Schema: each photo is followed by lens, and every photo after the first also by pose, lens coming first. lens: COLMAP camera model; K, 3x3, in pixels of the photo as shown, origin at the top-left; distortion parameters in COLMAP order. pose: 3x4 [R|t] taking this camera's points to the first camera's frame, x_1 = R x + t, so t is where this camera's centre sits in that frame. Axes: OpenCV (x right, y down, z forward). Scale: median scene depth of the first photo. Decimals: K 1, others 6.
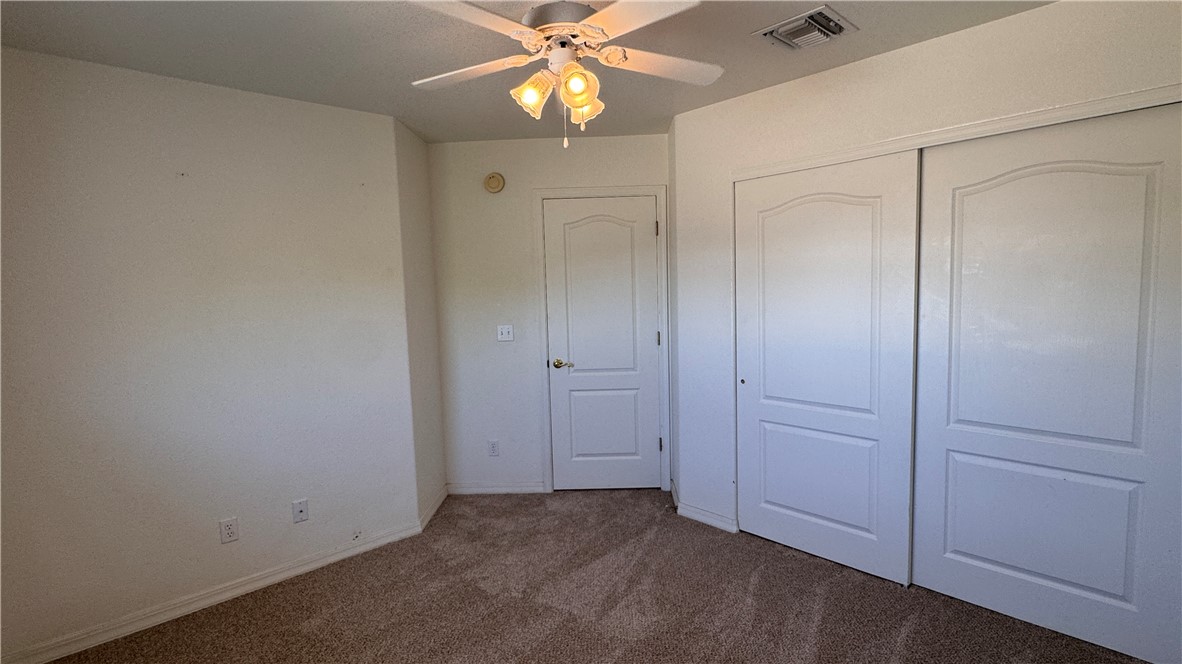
lens RADIAL K [[546.6, 0, 584.3], [0, 546.6, 337.0], [0, 0, 1]] dist [0.002111, -0.000761]
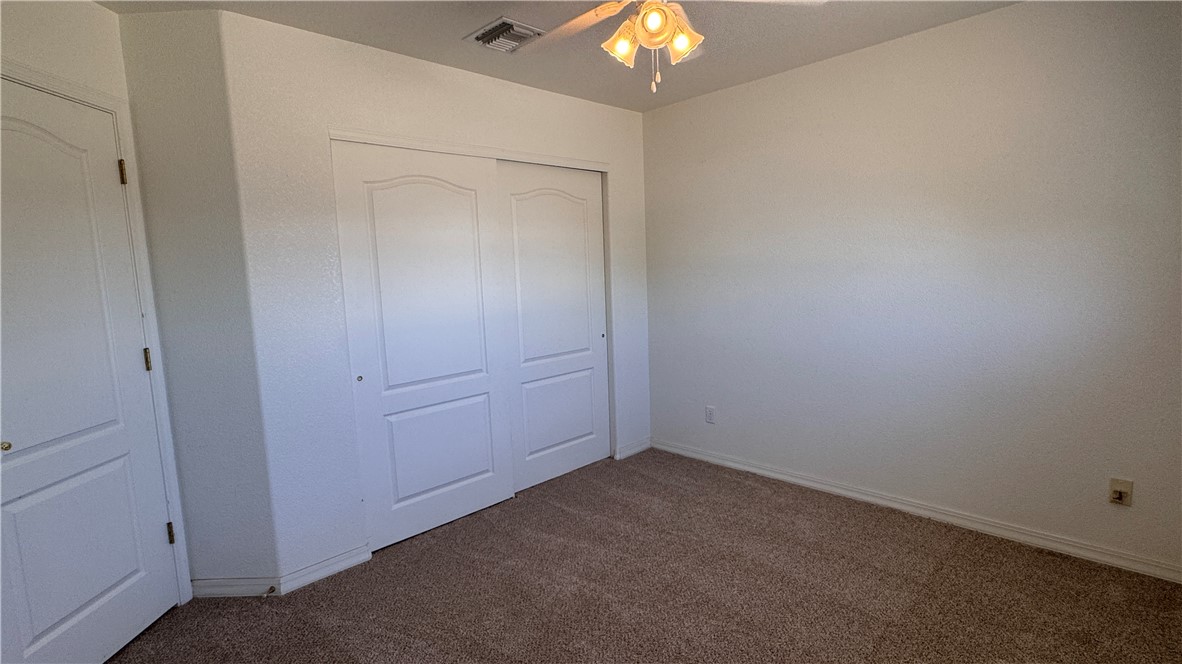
lens RADIAL K [[546.6, 0, 589.5], [0, 546.6, 325.5], [0, 0, 1]] dist [0.002111, -0.000761]
pose [[0.000677, -0.083086, 0.996542, -0.570527], [0.131258, 0.987928, 0.082279, -0.024133], [-0.991348, 0.130748, 0.011575, 0.646387]]
